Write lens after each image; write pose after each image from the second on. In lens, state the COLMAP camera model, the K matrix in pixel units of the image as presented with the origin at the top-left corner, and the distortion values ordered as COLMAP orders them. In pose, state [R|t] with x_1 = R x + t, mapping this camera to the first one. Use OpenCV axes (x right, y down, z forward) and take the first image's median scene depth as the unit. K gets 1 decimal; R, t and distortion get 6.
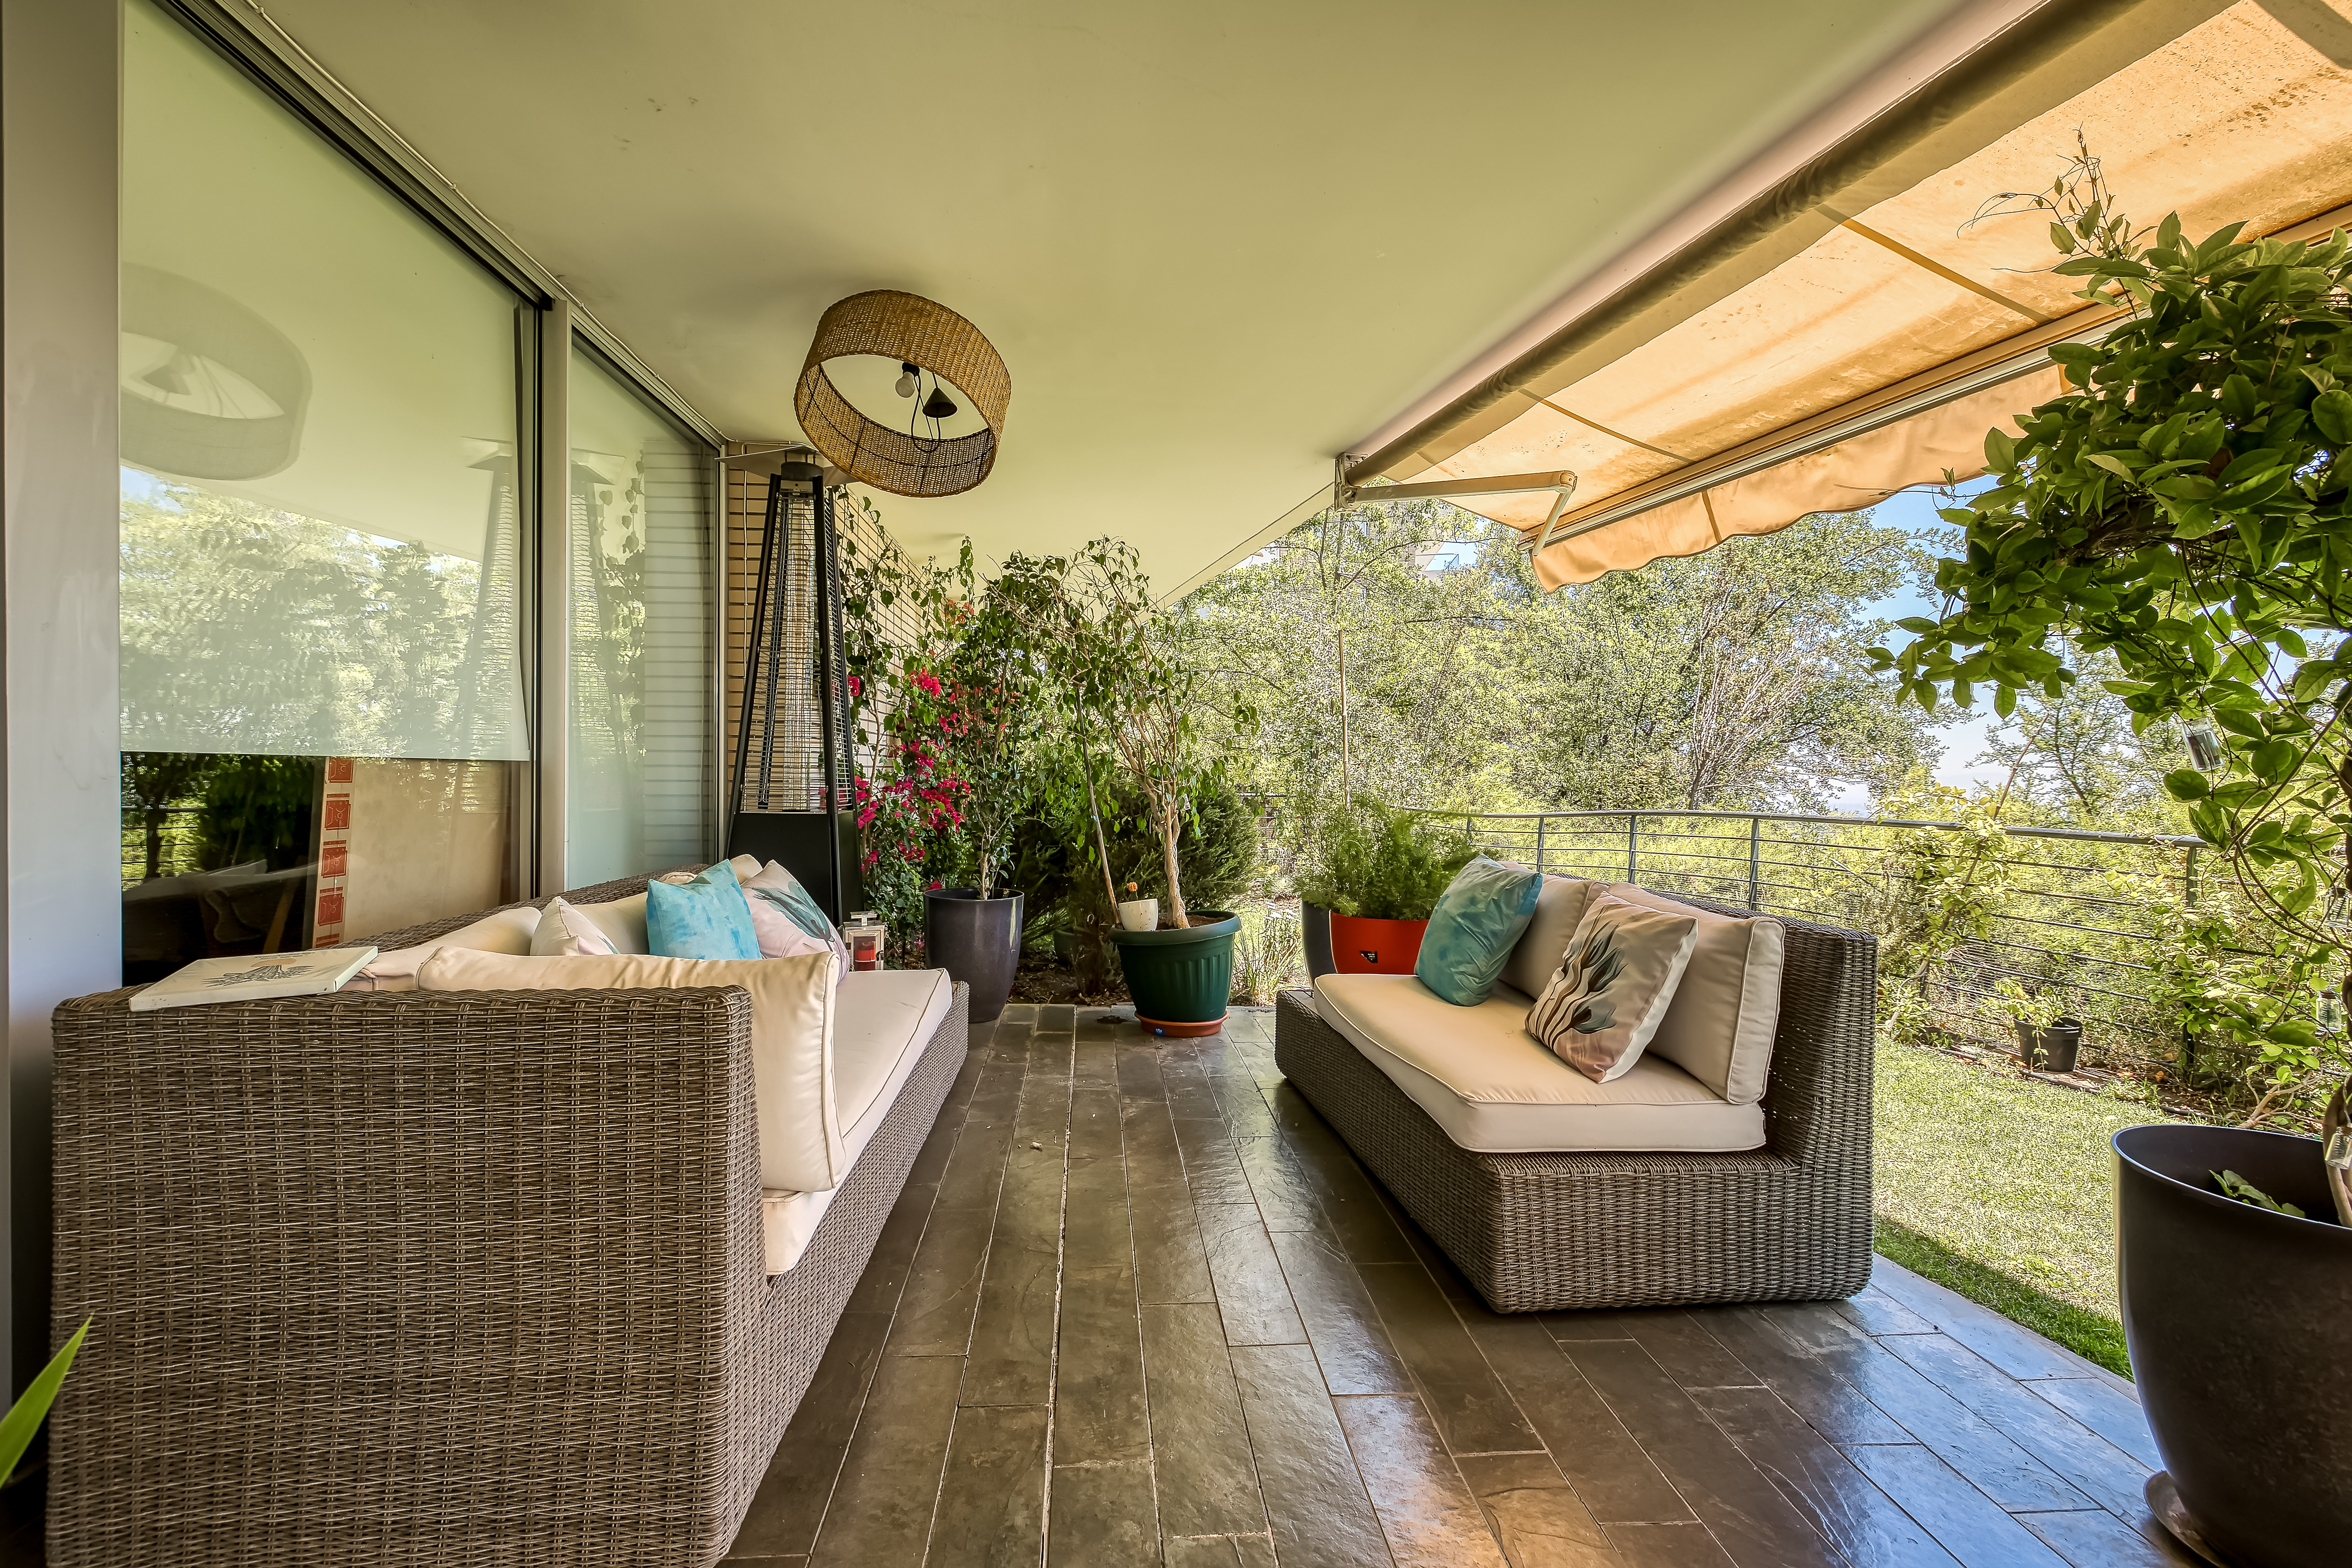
lens RADIAL K [[1000.7, 0, 1158.7], [0, 1000.7, 773.8], [0, 0, 1]] dist [-0.002512, -0.000025]
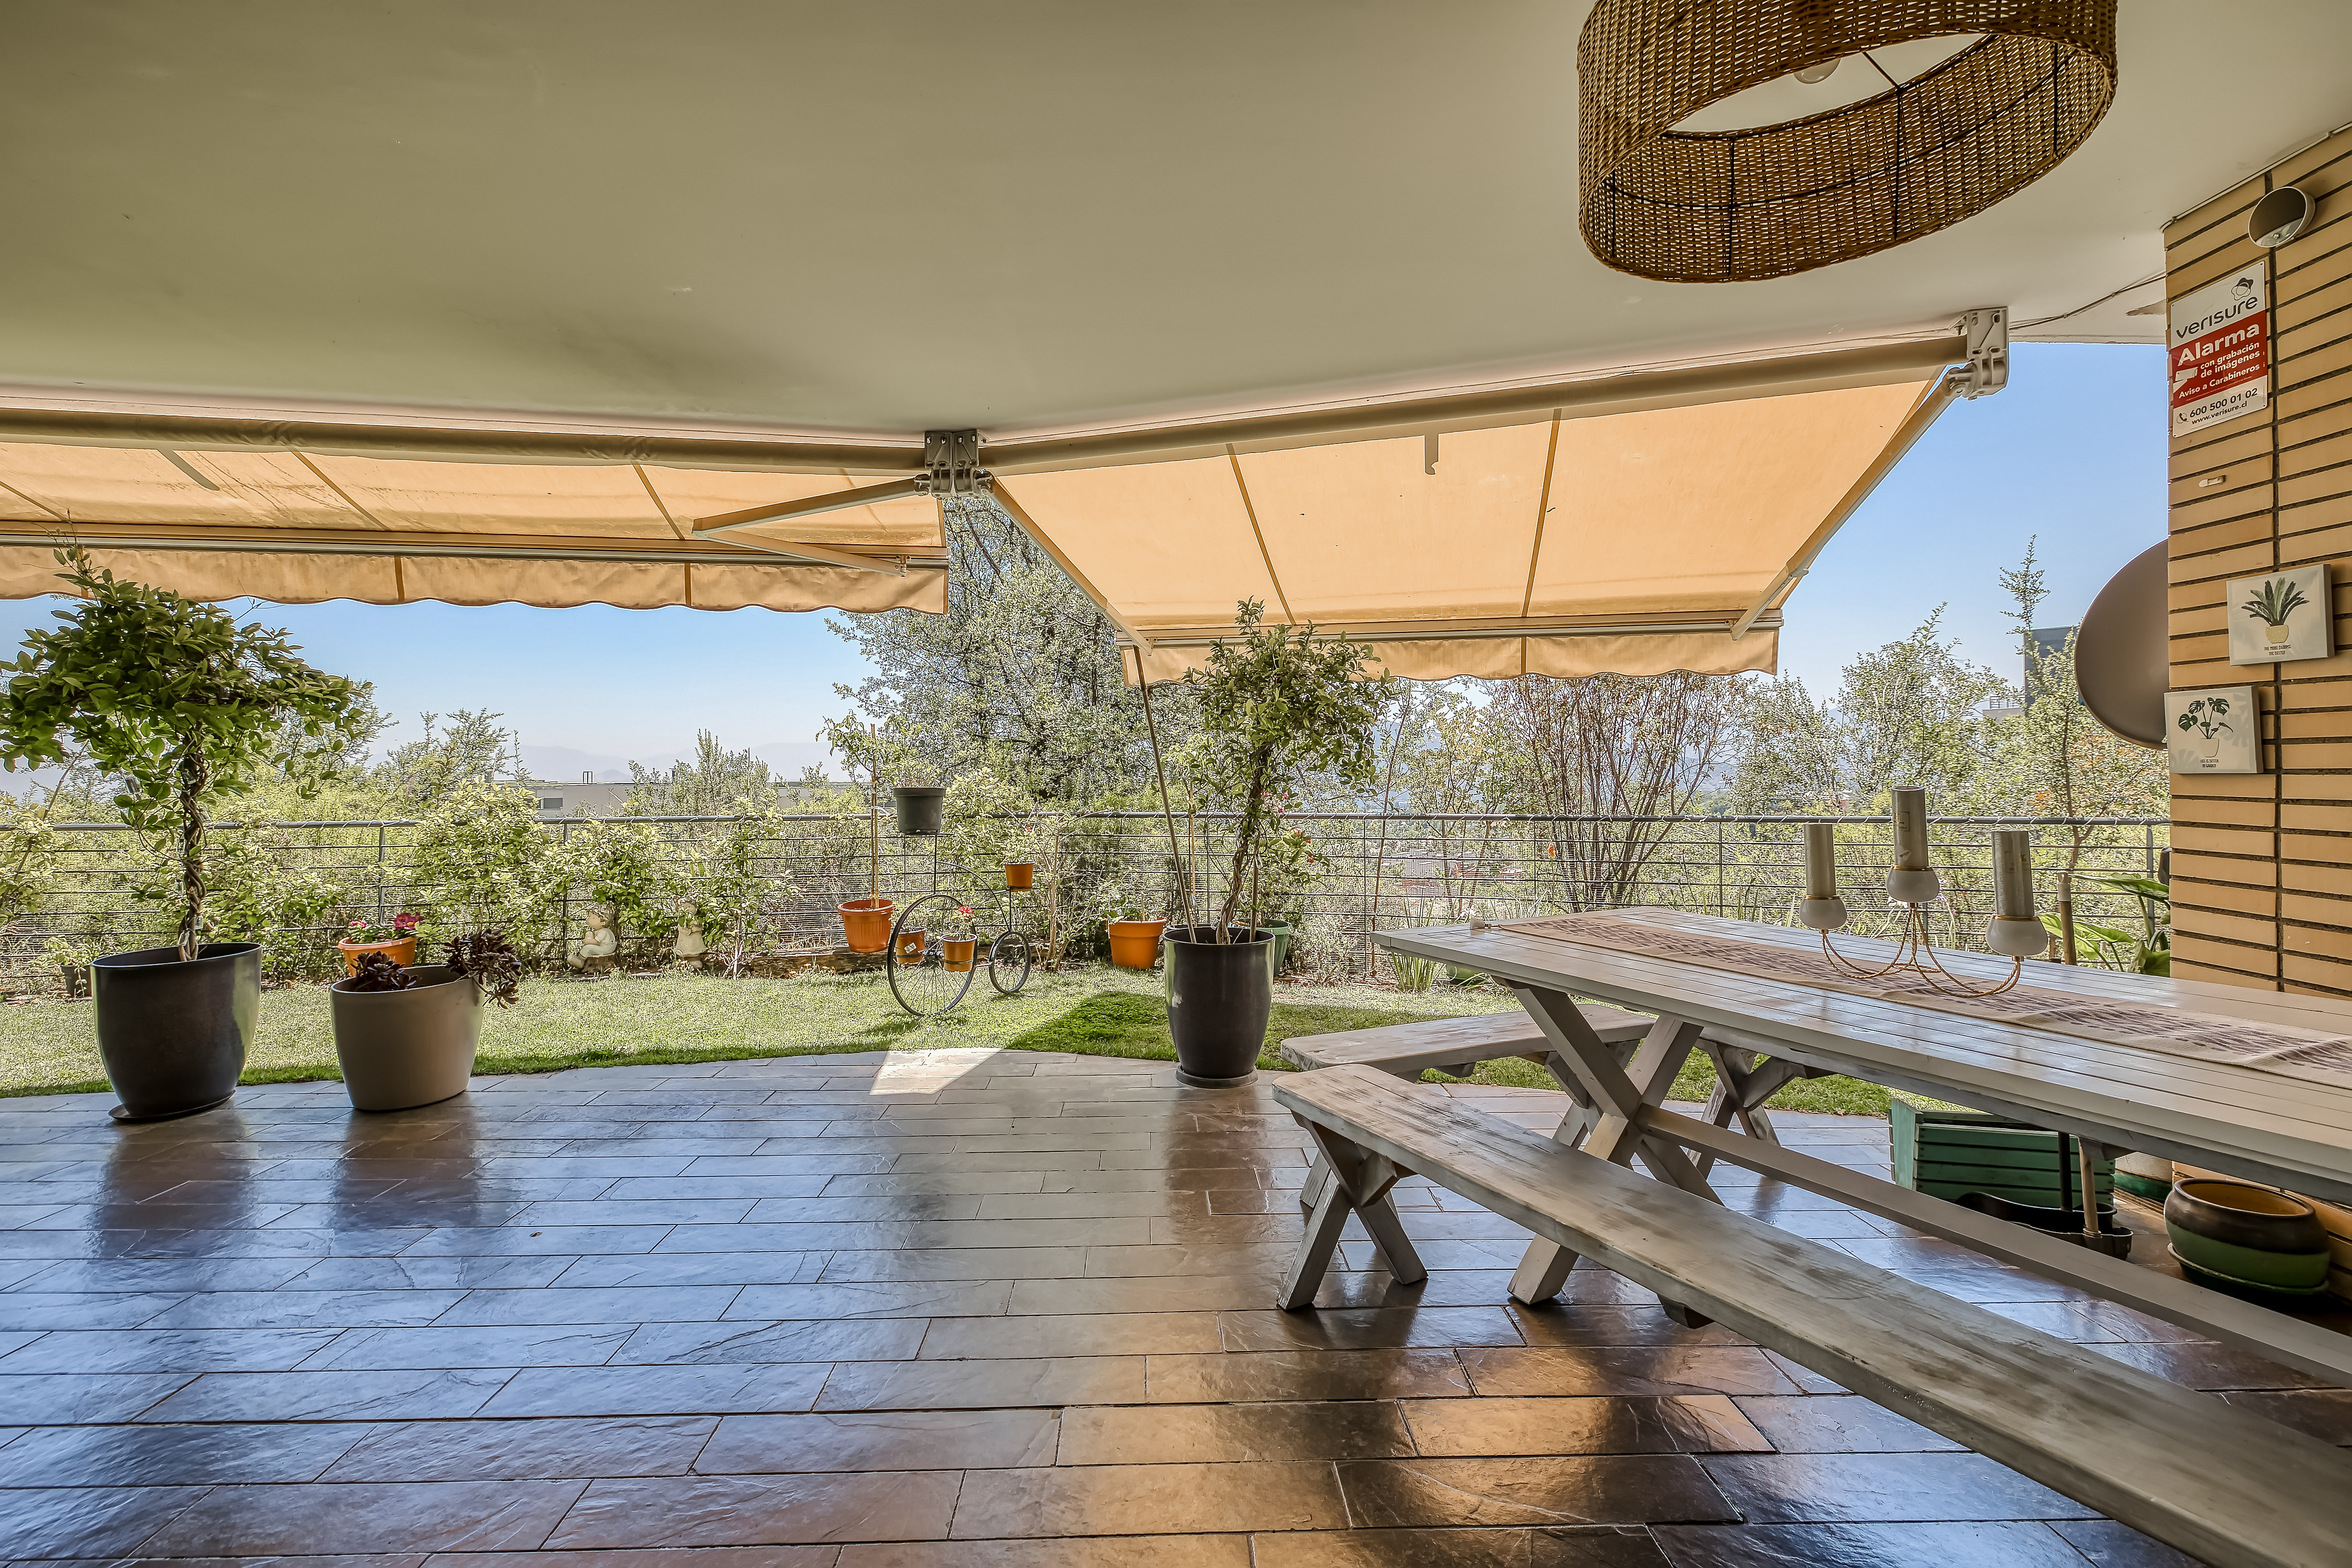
lens RADIAL K [[1000.7, 0, 1163.0], [0, 1000.7, 754.1], [0, 0, 1]] dist [-0.002512, -0.000025]
pose [[0.039065, -0.002969, 0.999232, -1.120557], [0.011330, 0.999933, 0.002528, -0.072543], [-0.999172, 0.011223, 0.039096, -1.413196]]
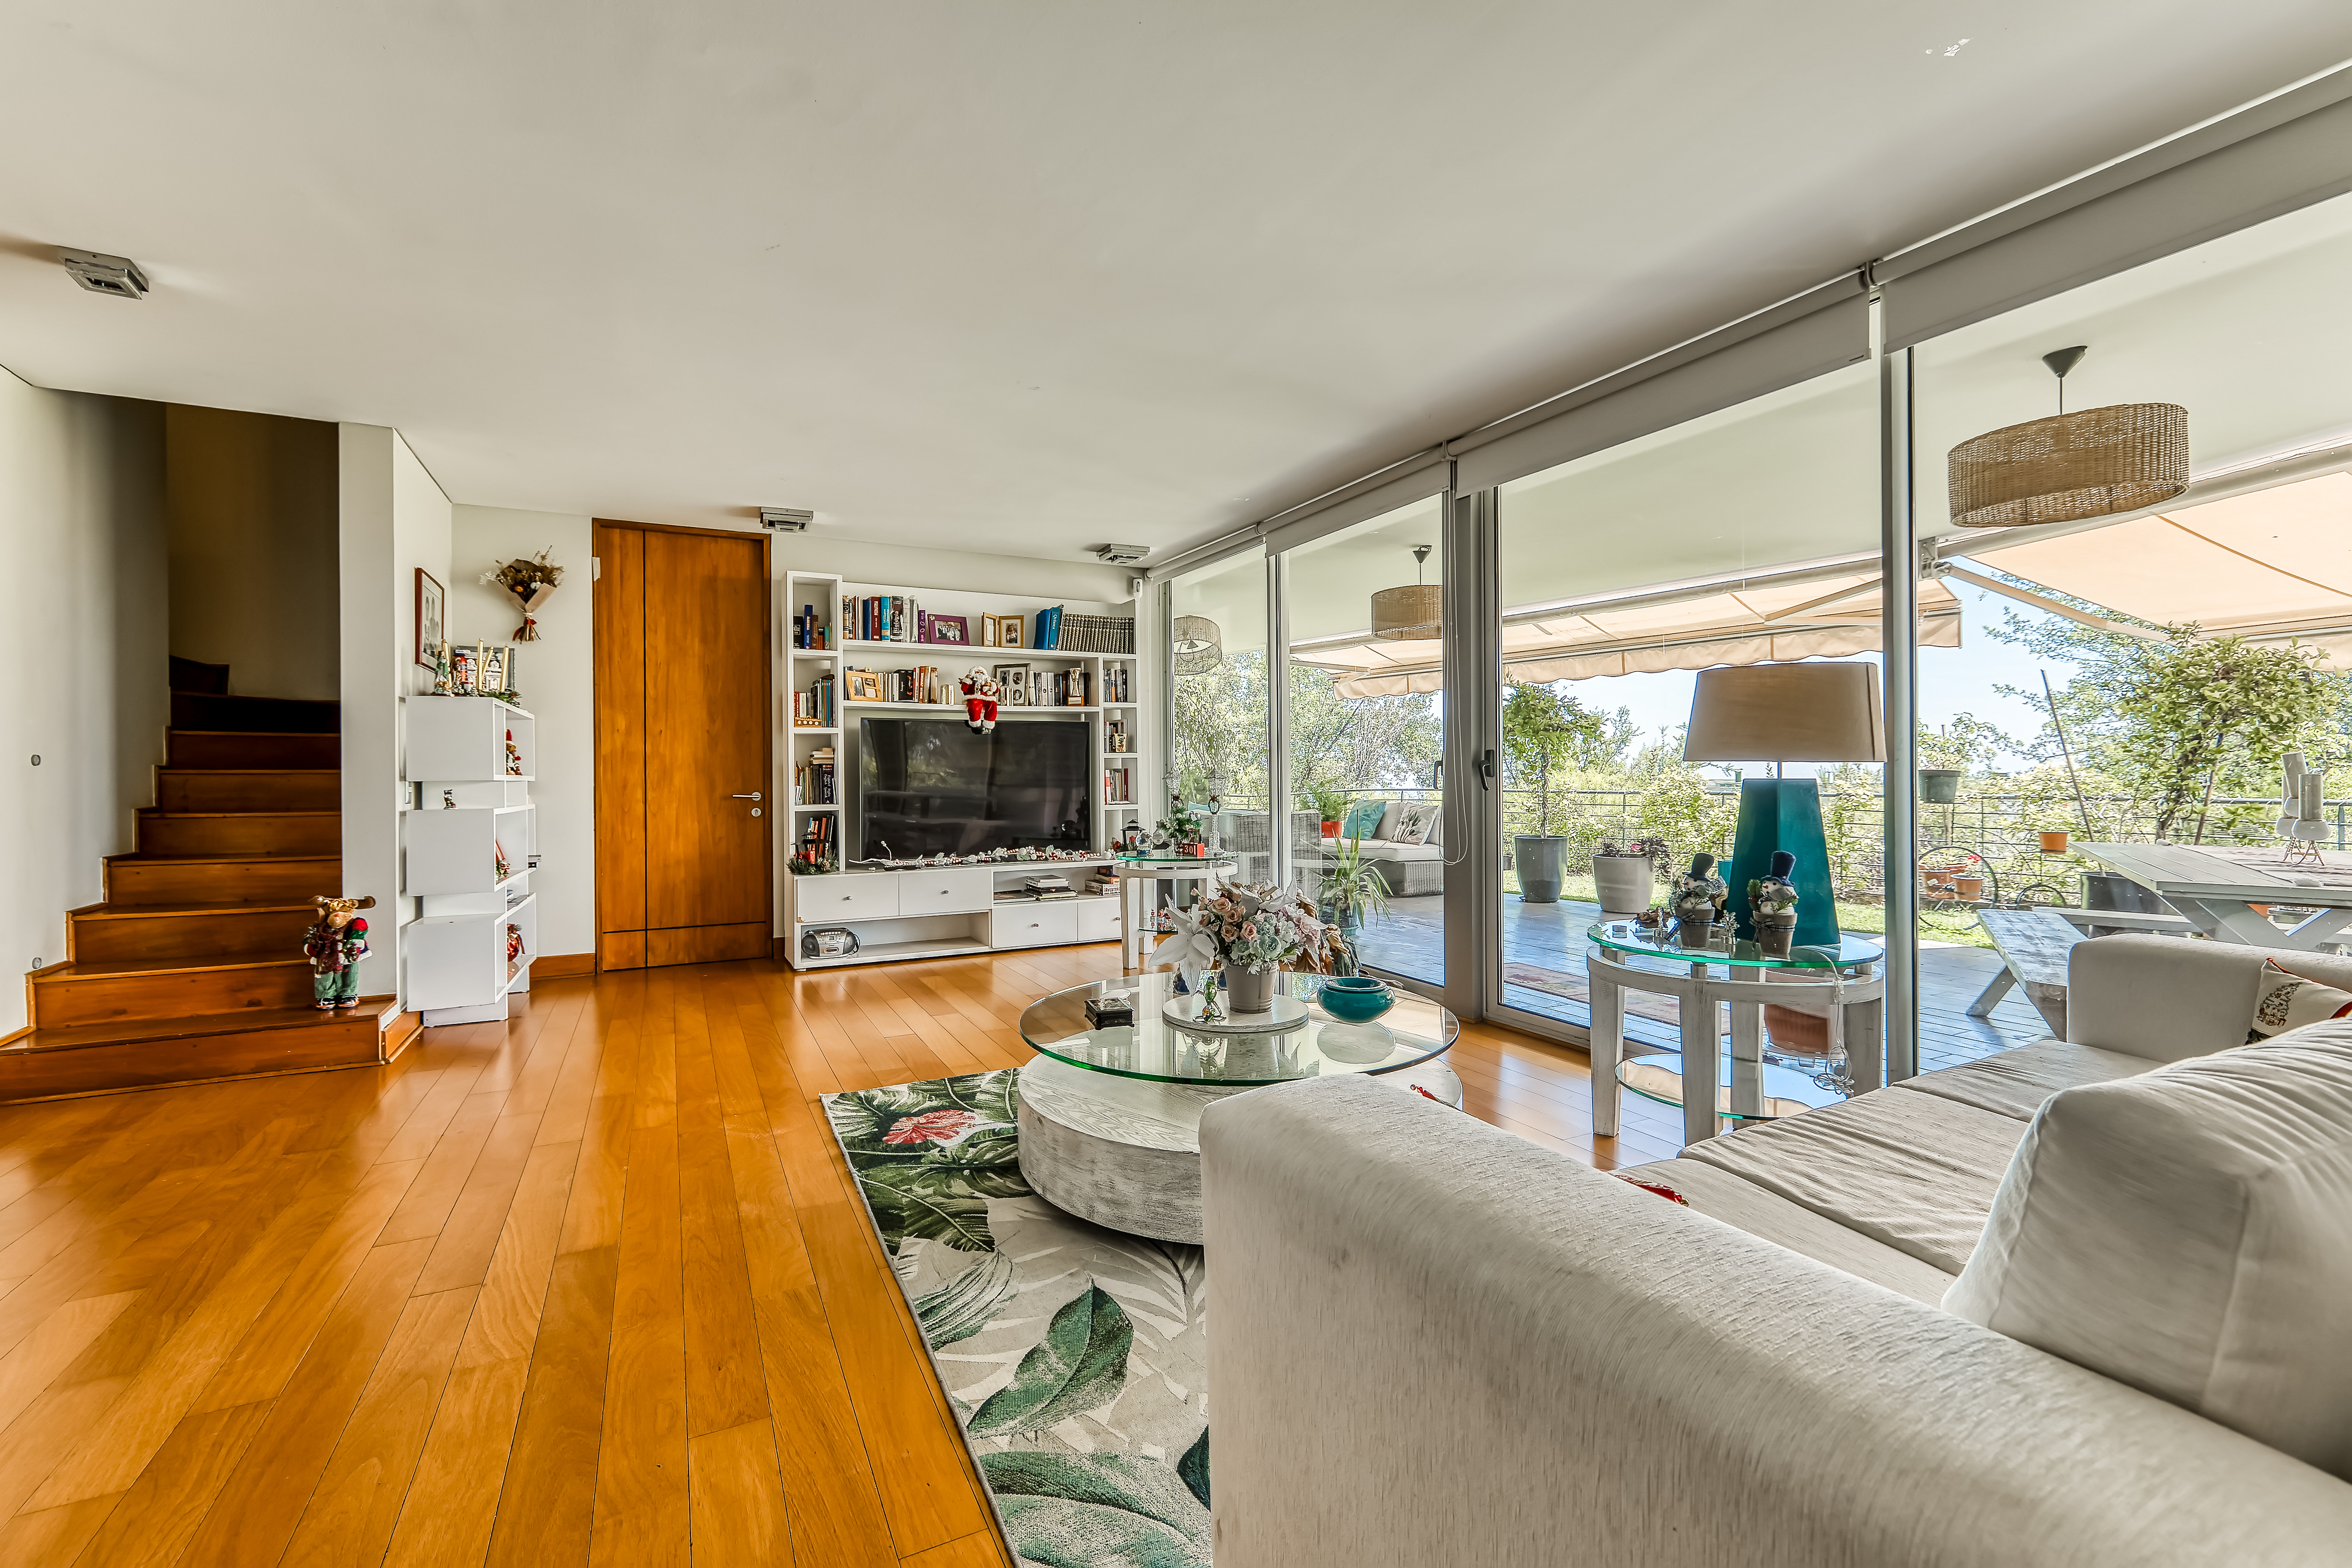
lens RADIAL K [[1000.7, 0, 1159.0], [0, 1000.7, 771.3], [0, 0, 1]] dist [-0.002512, -0.000025]
pose [[0.919128, -0.016939, 0.393595, -2.800180], [0.018996, 0.999819, -0.001331, -0.027696], [-0.393502, 0.008700, 0.919283, -3.086133]]
